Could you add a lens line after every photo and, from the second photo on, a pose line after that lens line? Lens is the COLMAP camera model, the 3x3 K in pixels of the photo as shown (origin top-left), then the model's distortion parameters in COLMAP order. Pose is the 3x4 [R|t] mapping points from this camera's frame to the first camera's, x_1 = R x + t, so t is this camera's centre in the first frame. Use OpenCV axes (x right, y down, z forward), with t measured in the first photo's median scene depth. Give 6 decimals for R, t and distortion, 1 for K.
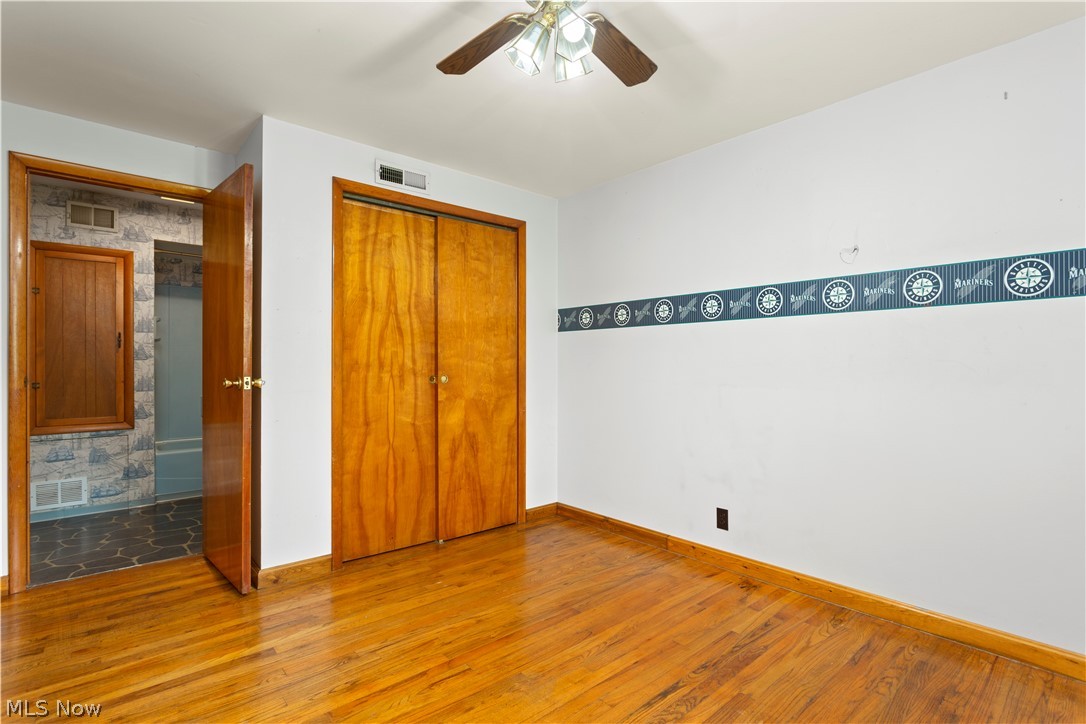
lens RADIAL K [[520.1, 0, 545.5], [0, 520.1, 365.9], [0, 0, 1]] dist [-0.013821, 0.001460]
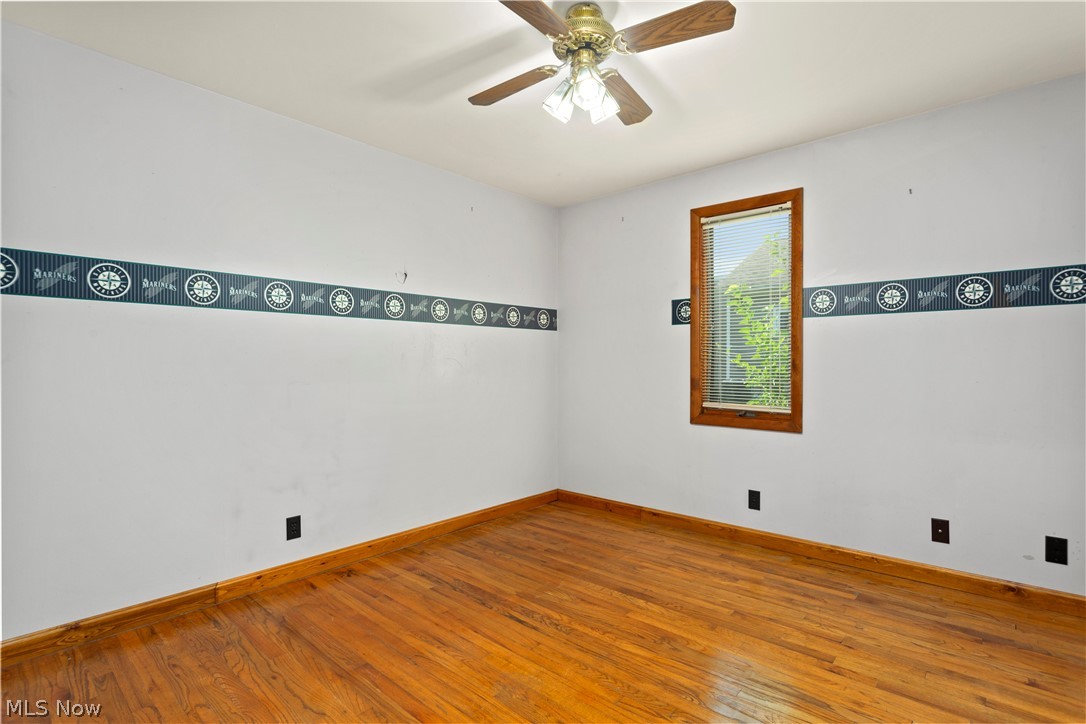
lens RADIAL K [[520.1, 0, 545.9], [0, 520.1, 360.6], [0, 0, 1]] dist [-0.013821, 0.001460]
pose [[-0.120781, 0.004498, 0.992669, -0.694377], [0.003938, 0.999984, -0.004052, 0.003127], [-0.992671, 0.003419, -0.120797, 0.731347]]
